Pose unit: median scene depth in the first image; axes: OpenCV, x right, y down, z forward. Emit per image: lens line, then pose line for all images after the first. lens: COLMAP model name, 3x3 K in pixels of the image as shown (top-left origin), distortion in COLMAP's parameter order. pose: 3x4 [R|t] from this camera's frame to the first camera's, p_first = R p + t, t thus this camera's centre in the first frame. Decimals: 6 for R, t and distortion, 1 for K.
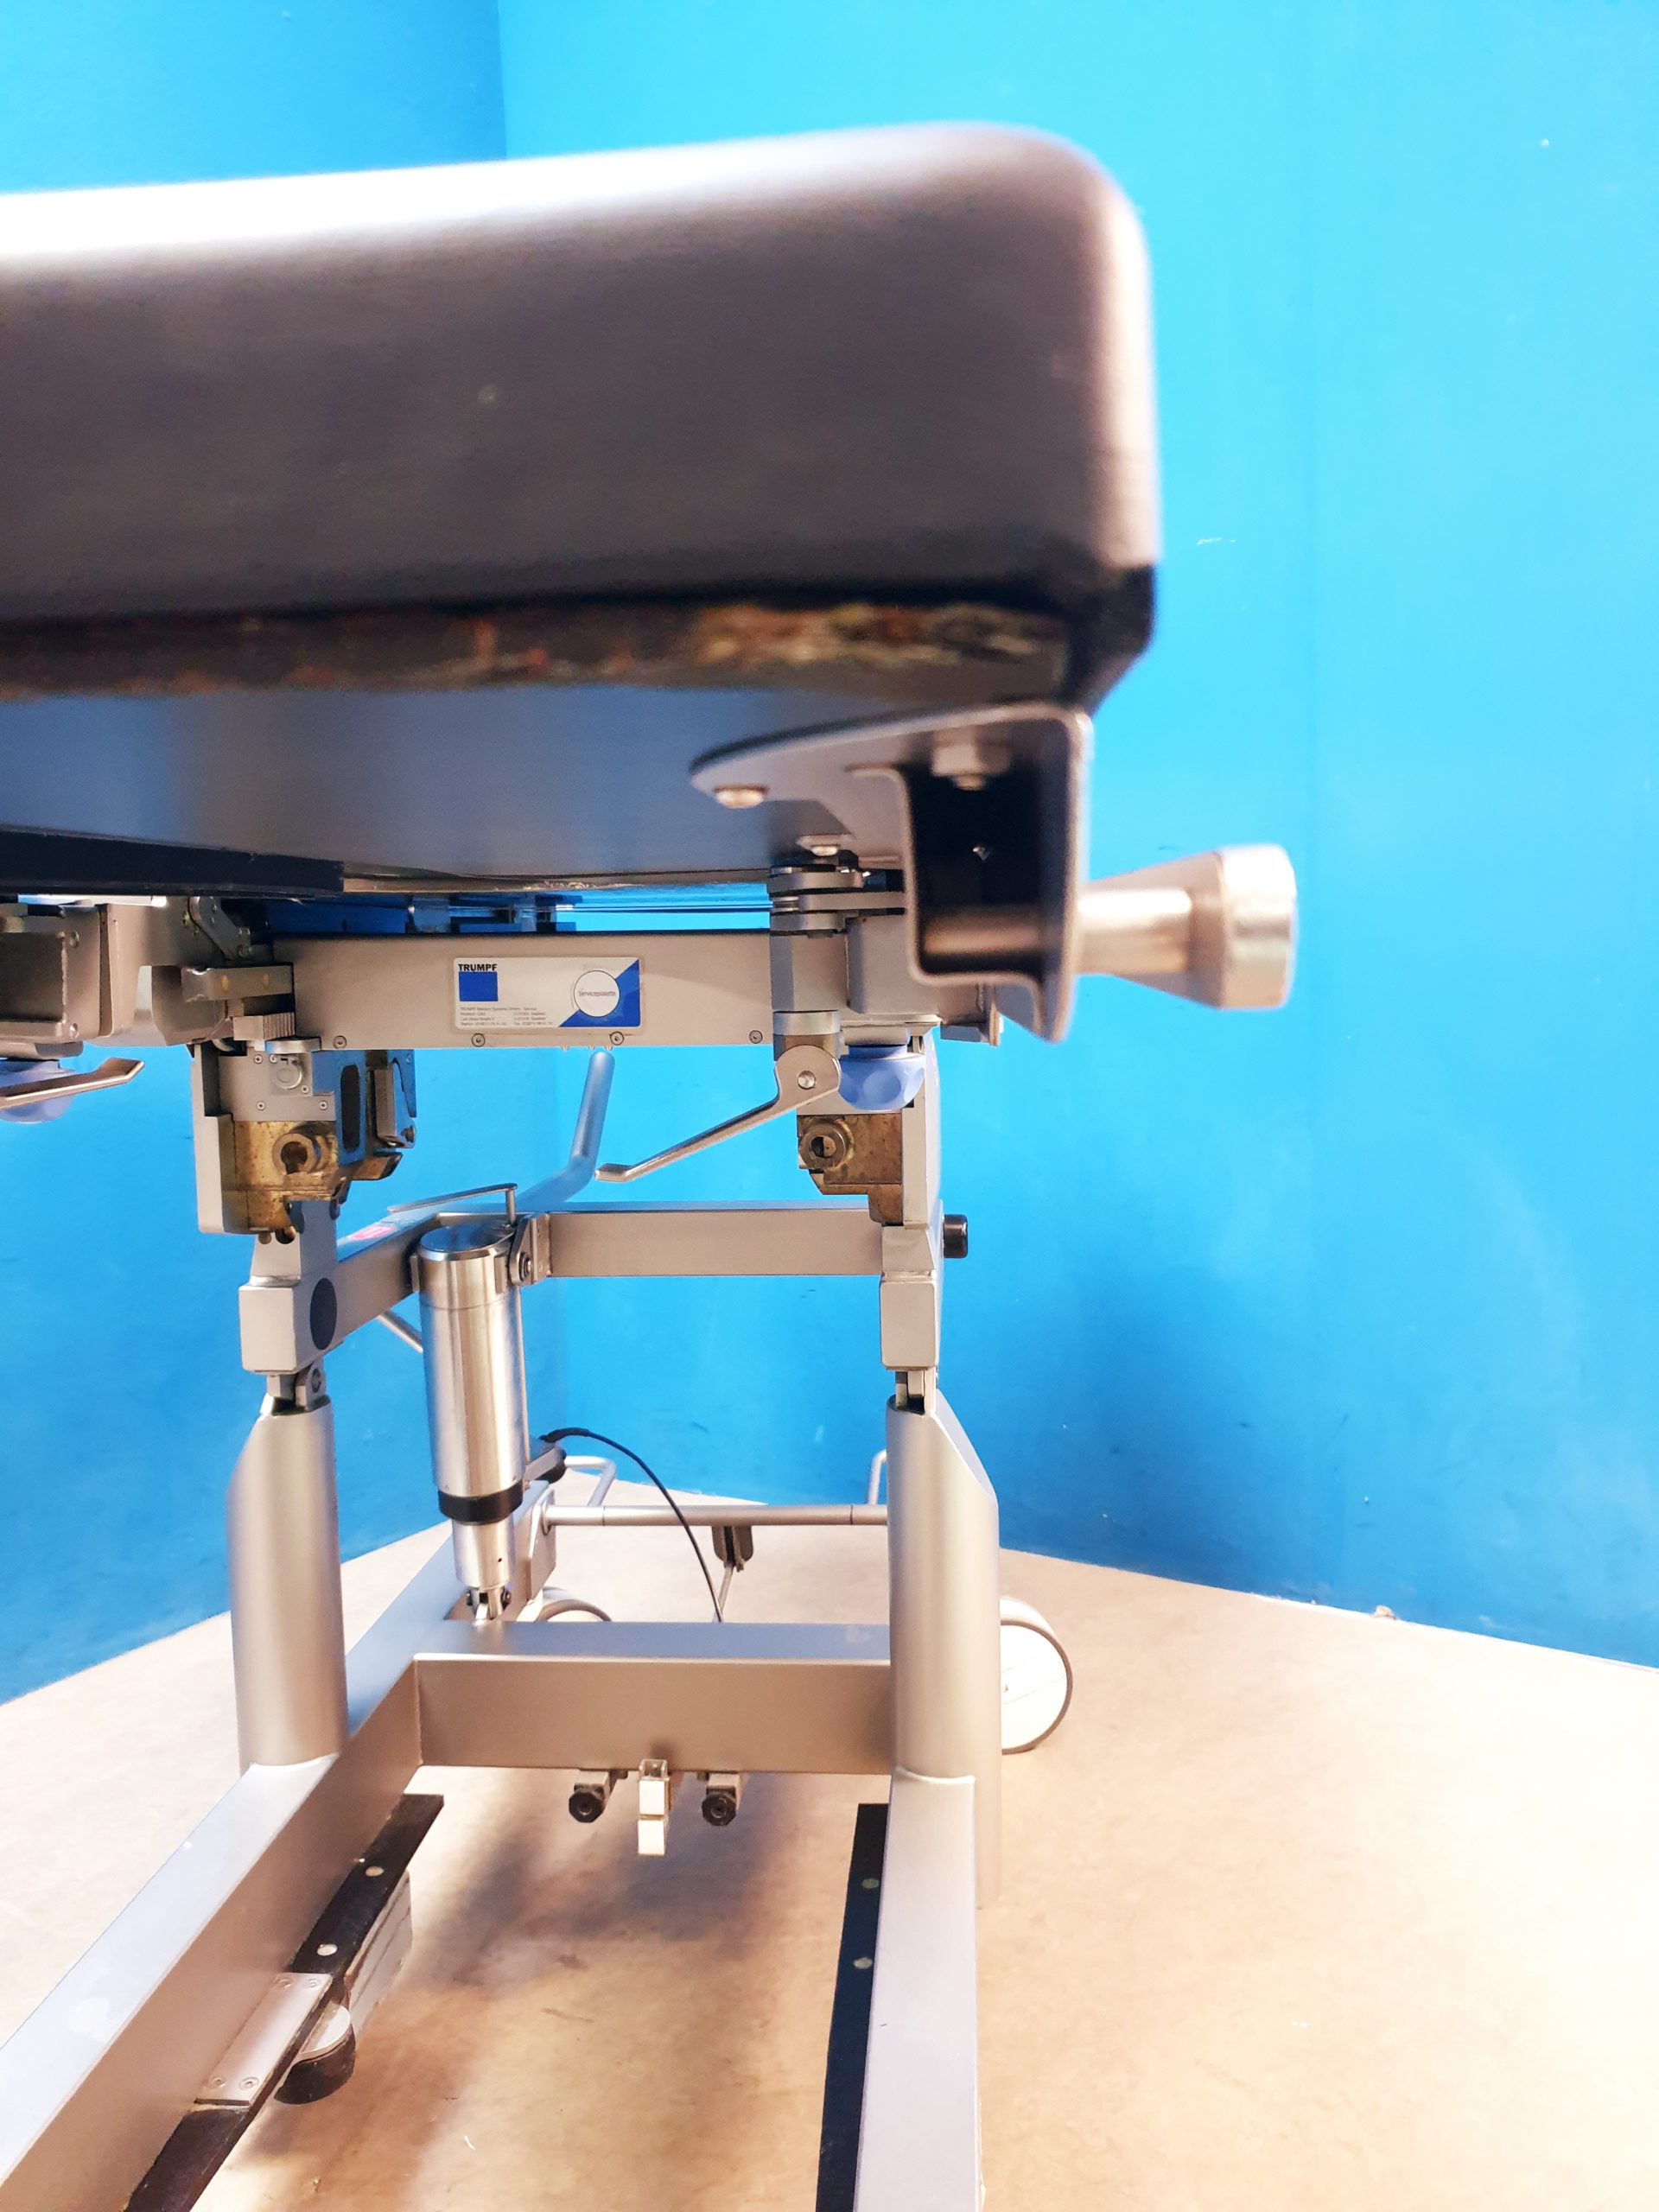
lens RADIAL K [[1735.2, 0, 829.5], [0, 1735.2, 1106.0], [0, 0, 1]] dist [0.010699, -0.002506]
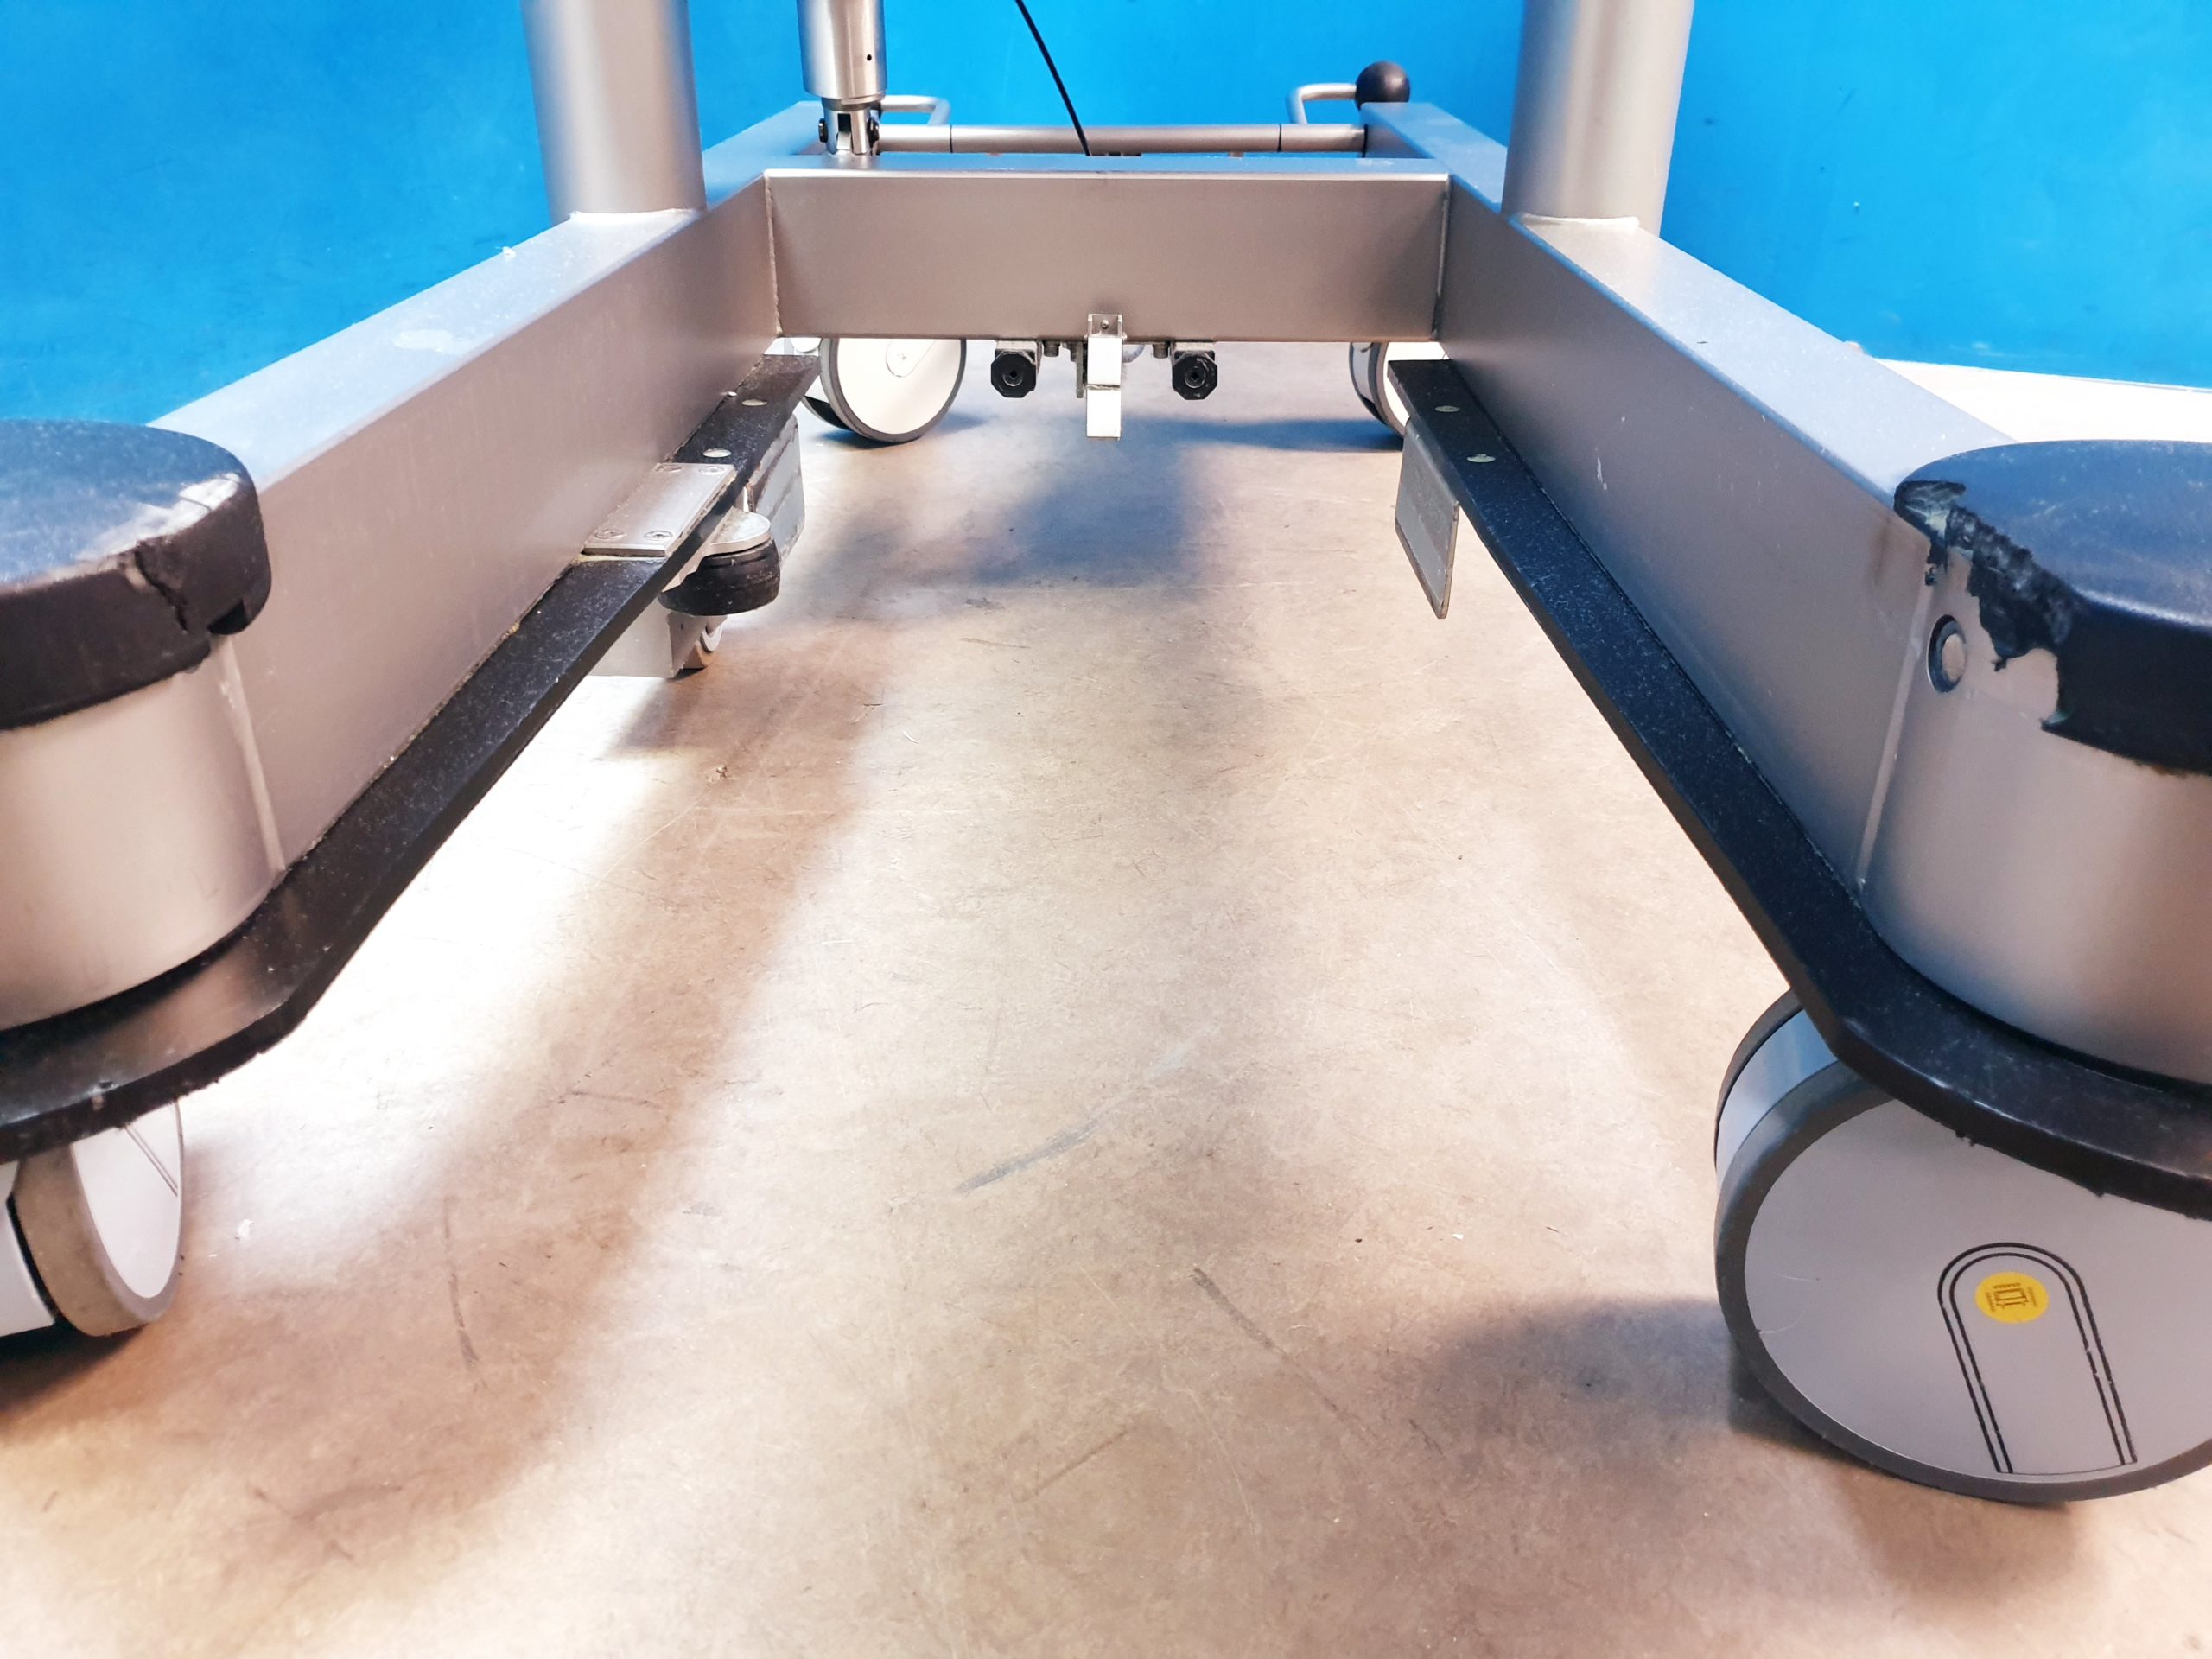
lens RADIAL K [[1750.7, 0, 1106.0], [0, 1750.7, 829.5], [0, 0, 1]] dist [0.019531, 0.002863]
pose [[0.997894, -0.010874, 0.063954, -0.171318], [-0.013531, 0.929280, 0.369129, 0.347005], [-0.063445, -0.369217, 0.927175, 0.261402]]
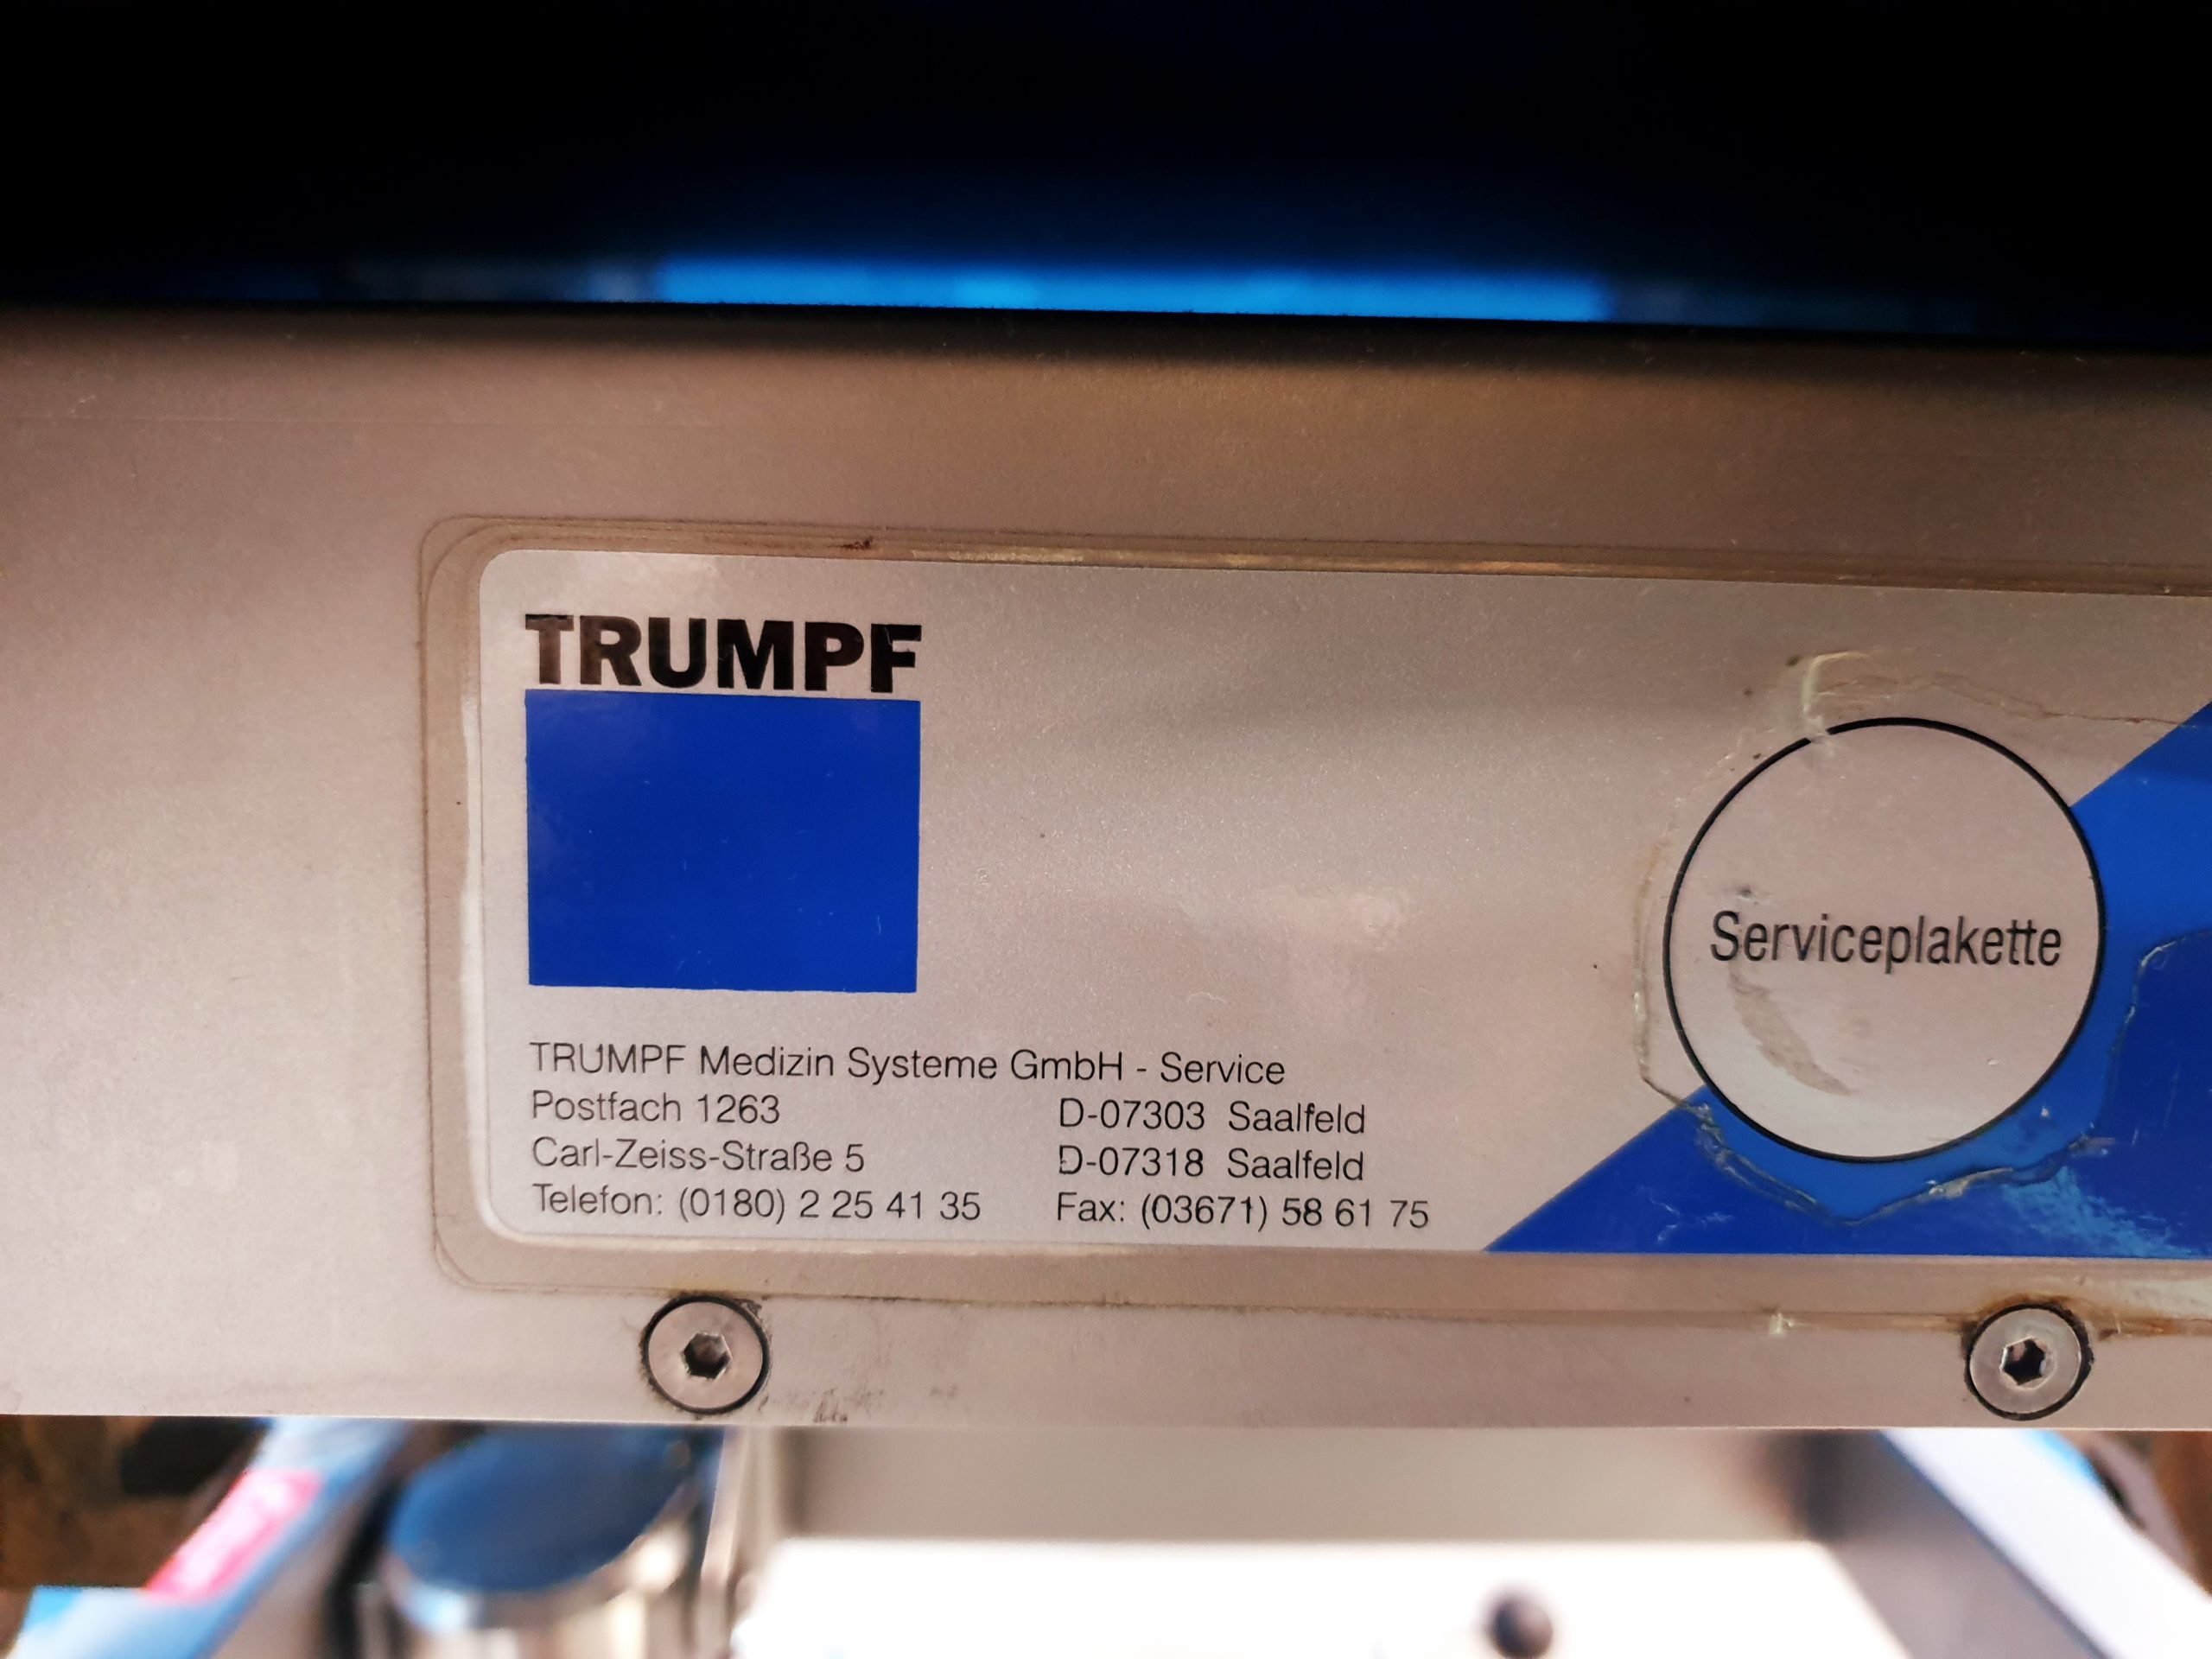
lens RADIAL K [[1750.7, 0, 1106.0], [0, 1750.7, 829.5], [0, 0, 1]] dist [0.019531, 0.002863]
pose [[0.994580, 0.024309, 0.101089, -0.165757], [-0.022671, 0.999593, -0.017328, -0.059526], [-0.101469, 0.014942, 0.994726, 0.779765]]
